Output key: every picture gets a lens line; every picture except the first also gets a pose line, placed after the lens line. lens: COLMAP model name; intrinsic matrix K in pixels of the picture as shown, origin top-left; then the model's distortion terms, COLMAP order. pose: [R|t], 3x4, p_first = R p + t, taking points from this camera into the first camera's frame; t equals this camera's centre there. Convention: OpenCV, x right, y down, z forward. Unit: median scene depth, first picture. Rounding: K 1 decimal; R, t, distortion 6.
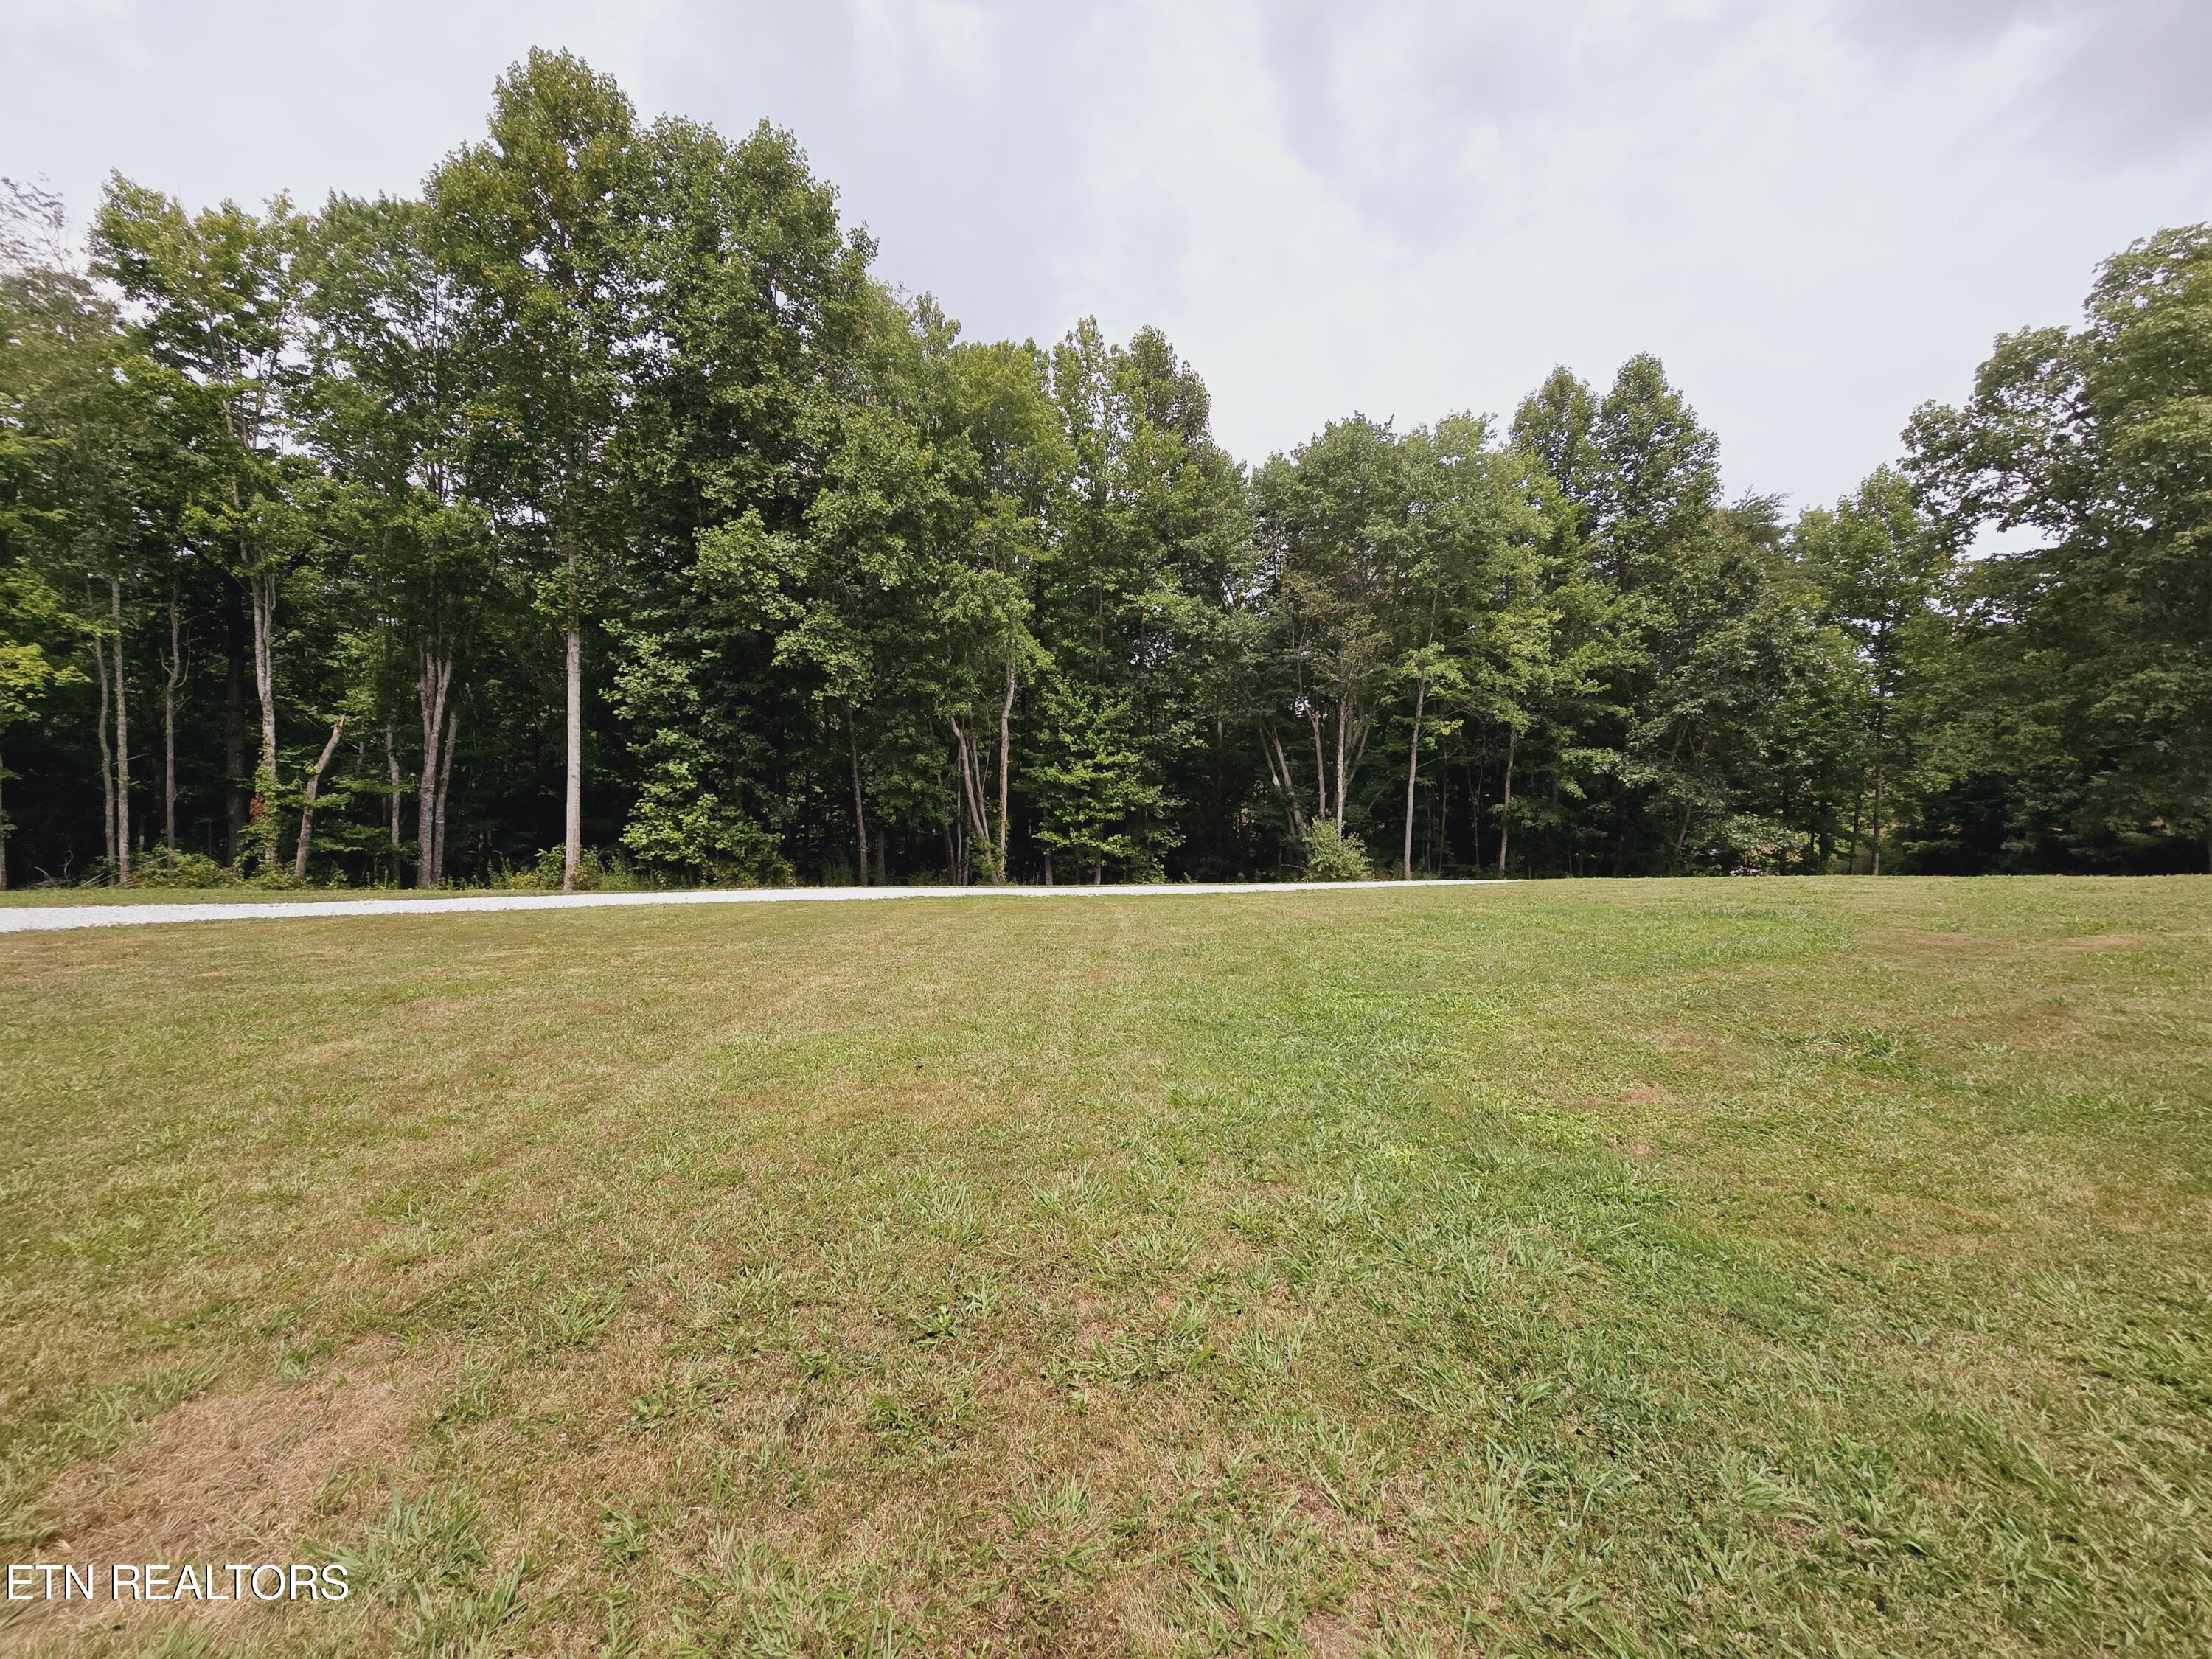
lens RADIAL K [[903.8, 0, 1099.9], [0, 903.8, 817.6], [0, 0, 1]] dist [-0.004713, 0.001117]
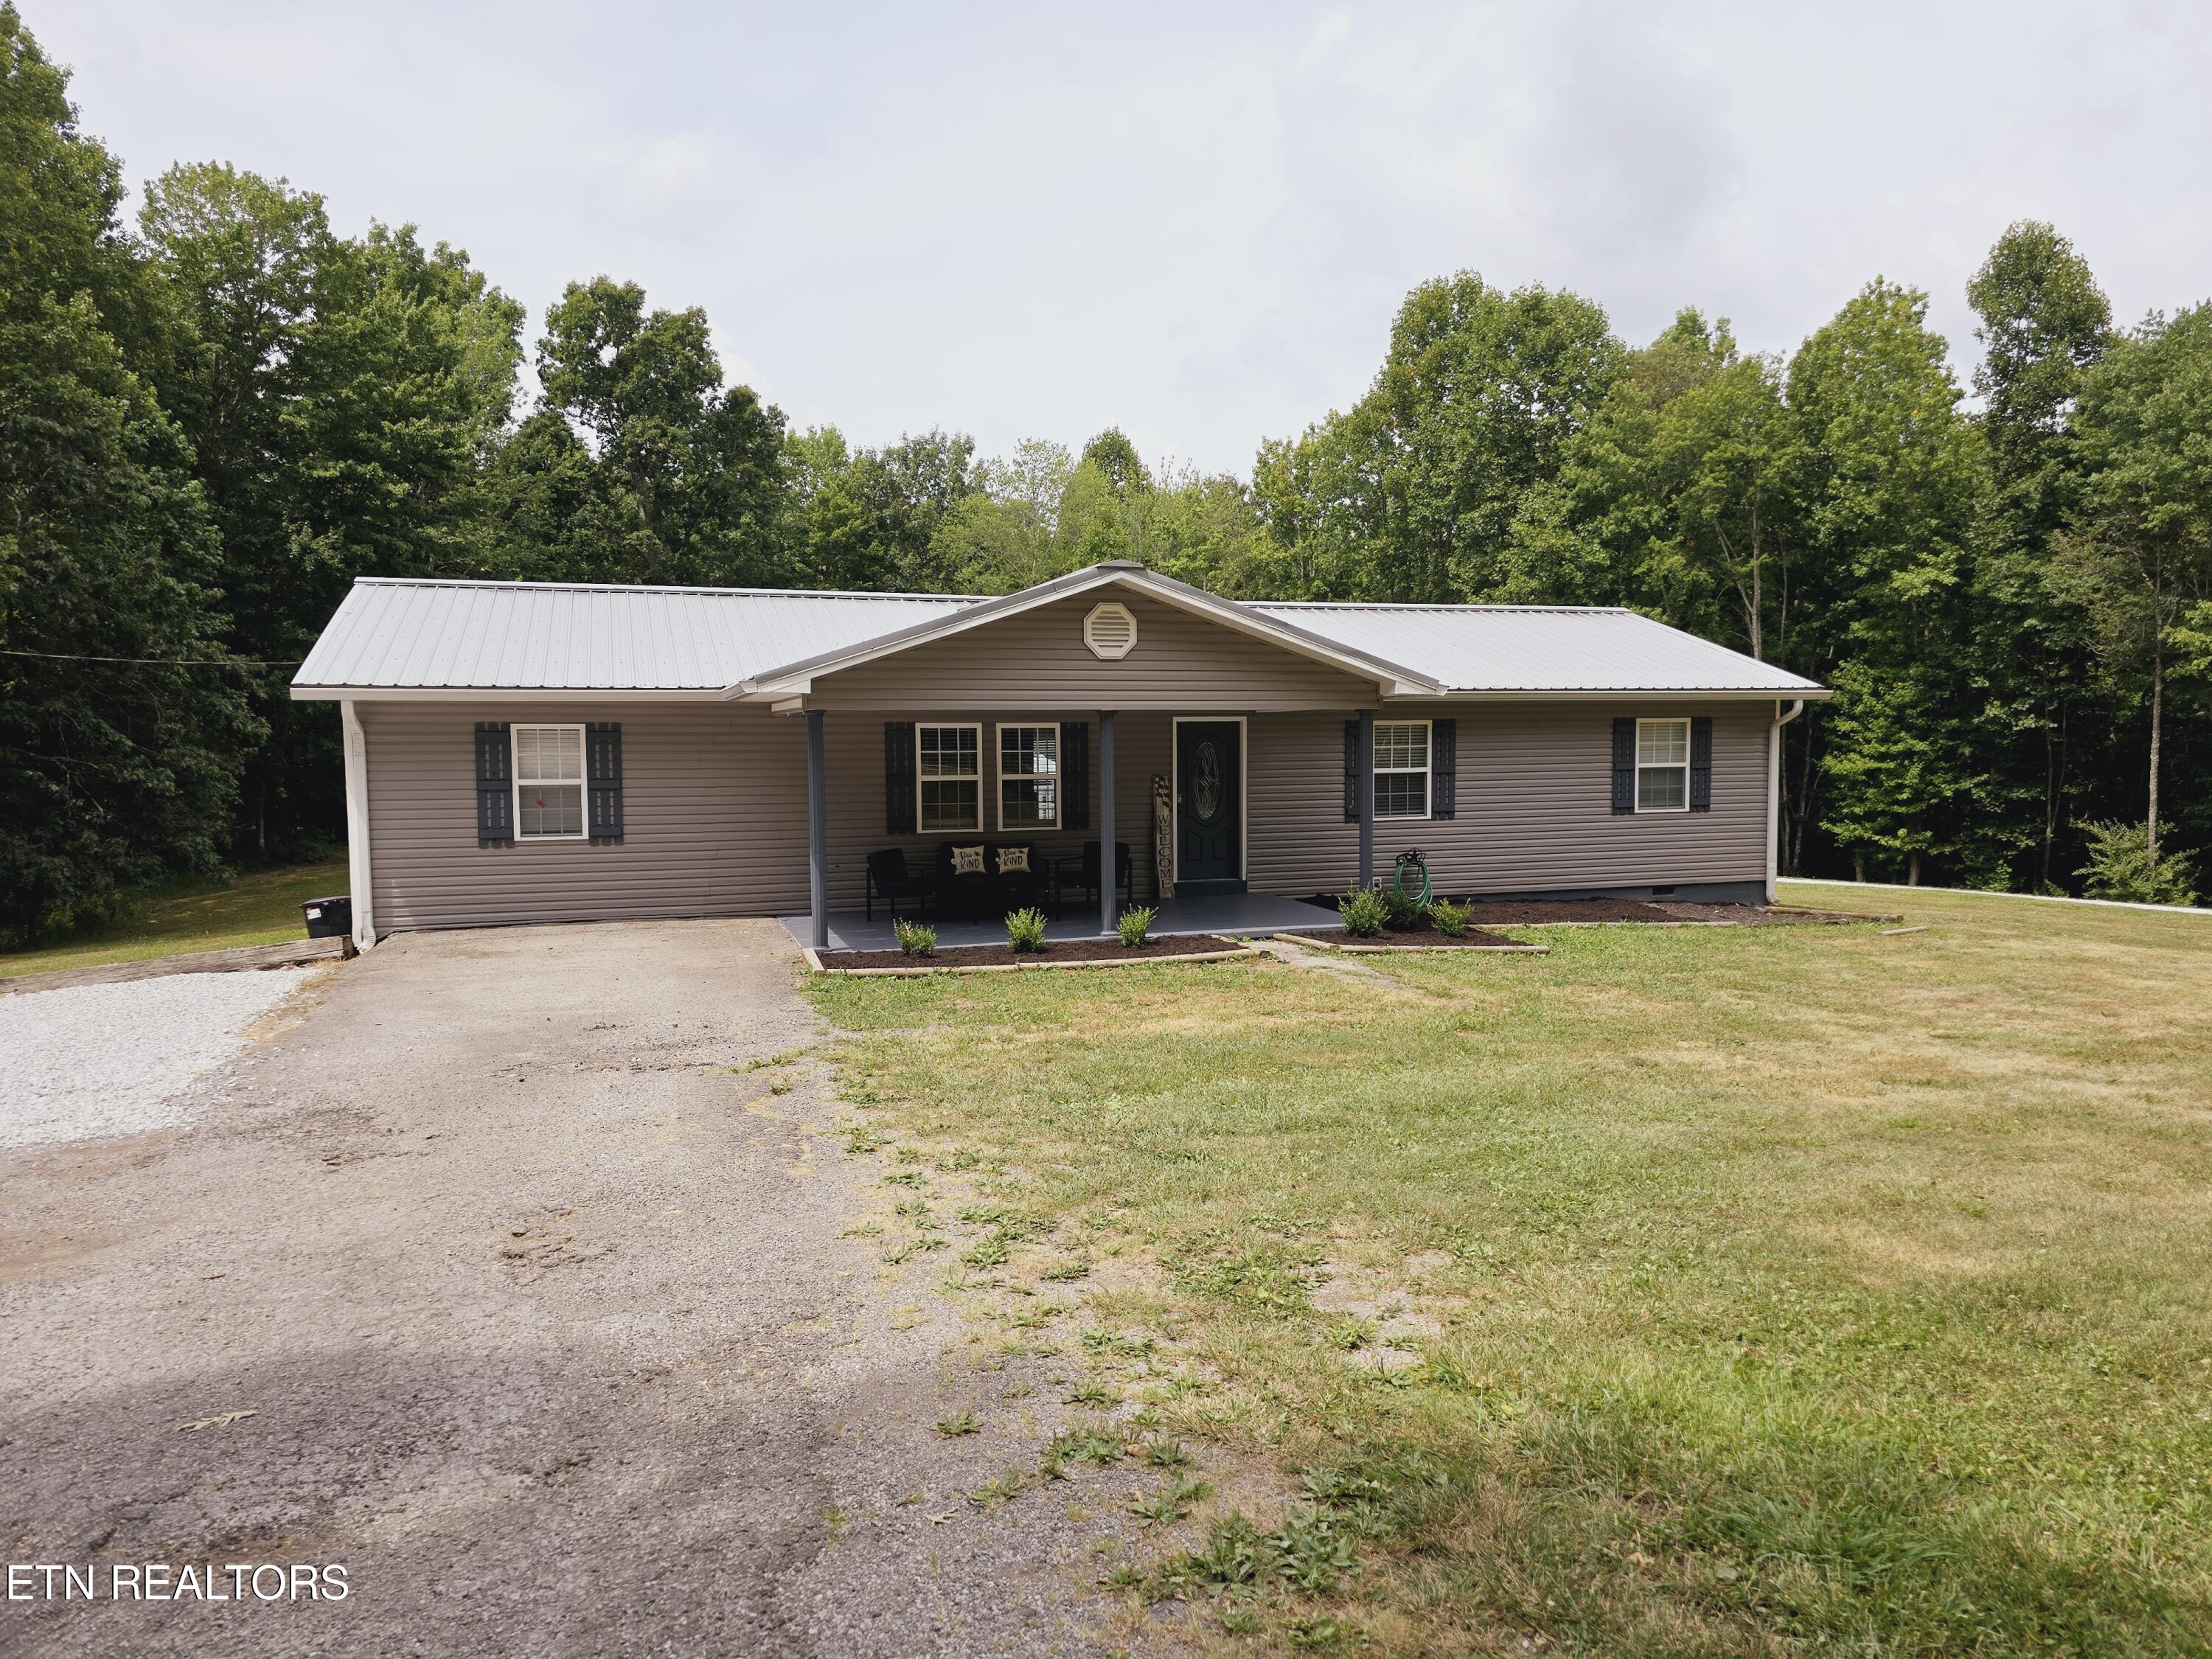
lens RADIAL K [[1480.0, 0, 1103.6], [0, 1480.0, 840.5], [0, 0, 1]] dist [0.051853, -0.046273]
pose [[0.397413, 0.052753, -0.916122, 1.451860], [-0.005705, 0.998469, 0.055020, -0.065441], [0.917622, -0.016639, 0.397105, -0.462914]]
